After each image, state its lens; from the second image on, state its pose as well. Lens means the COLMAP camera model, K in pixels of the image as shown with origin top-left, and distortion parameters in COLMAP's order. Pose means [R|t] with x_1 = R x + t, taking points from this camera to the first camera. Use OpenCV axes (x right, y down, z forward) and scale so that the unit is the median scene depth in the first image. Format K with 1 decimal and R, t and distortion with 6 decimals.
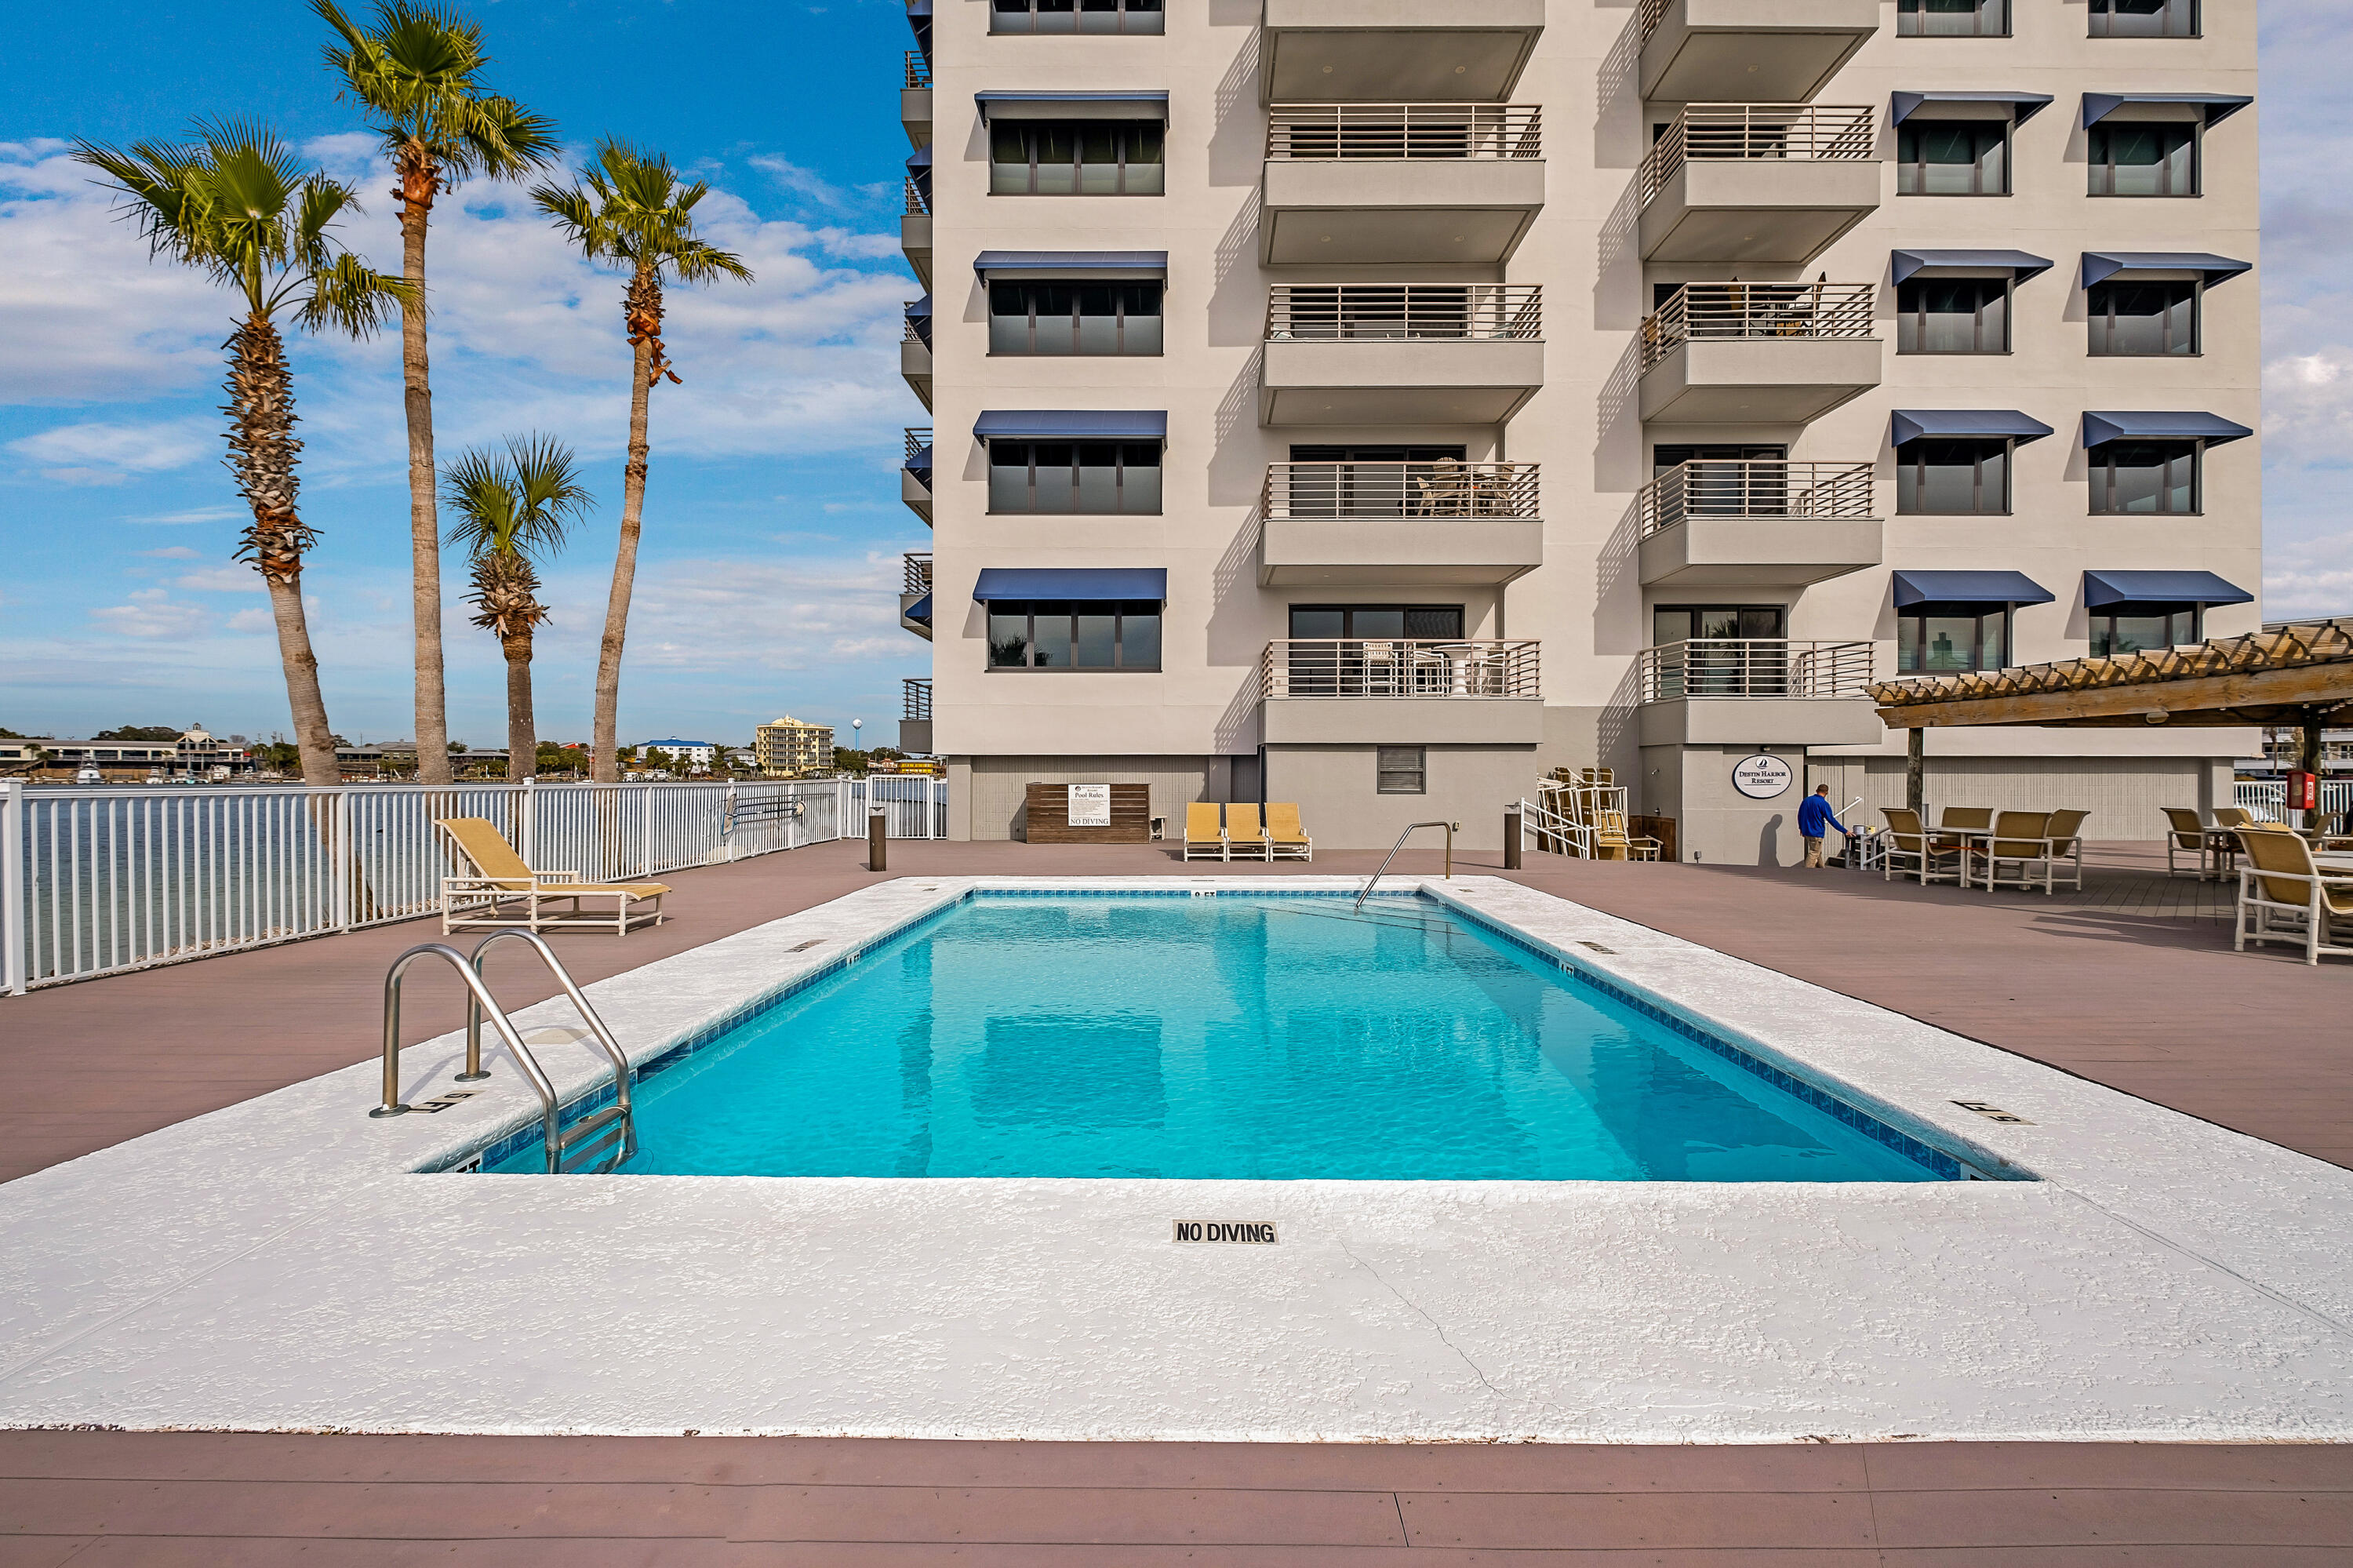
lens RADIAL K [[995.2, 0, 1176.5], [0, 995.2, 784.0], [0, 0, 1]] dist [0.001665, -0.003195]
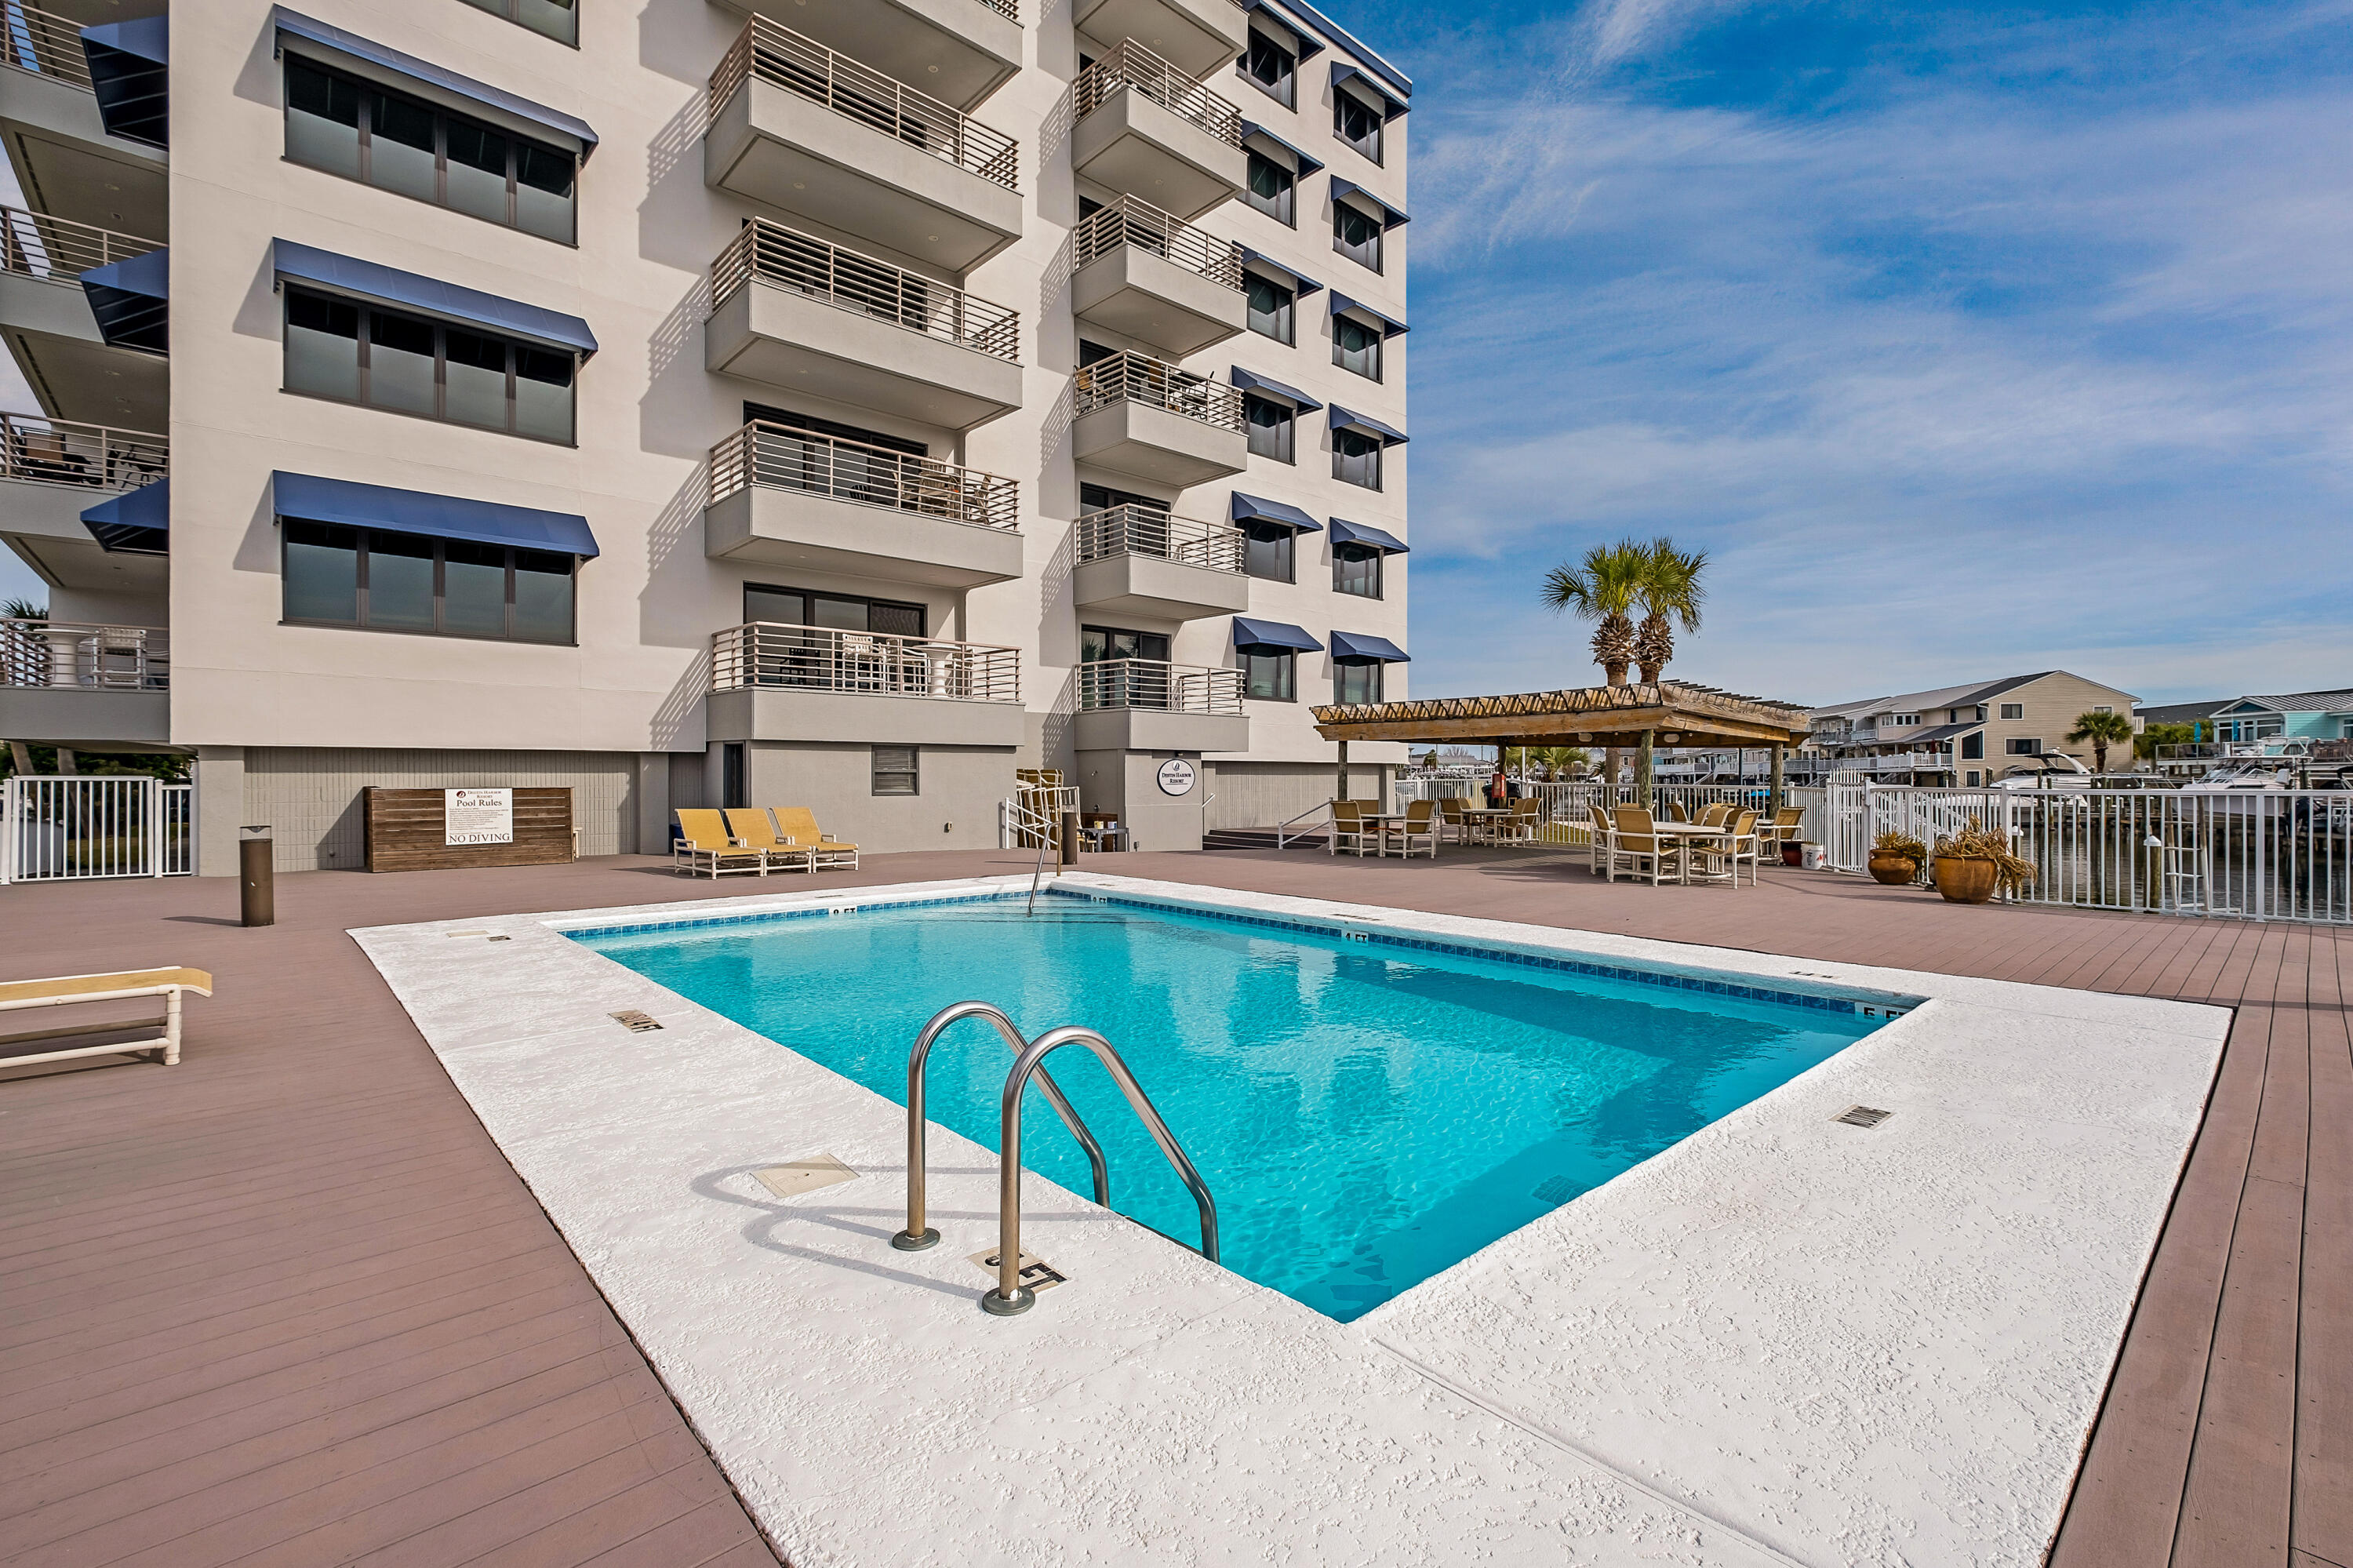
lens RADIAL K [[1014.0, 0, 1183.6], [0, 1014.0, 780.6], [0, 0, 1]] dist [0.002139, -0.000003]
pose [[0.744964, -0.003202, 0.667097, -0.200030], [0.006456, 0.999976, -0.002410, -0.000335], [-0.667074, 0.006103, 0.744967, 0.076834]]
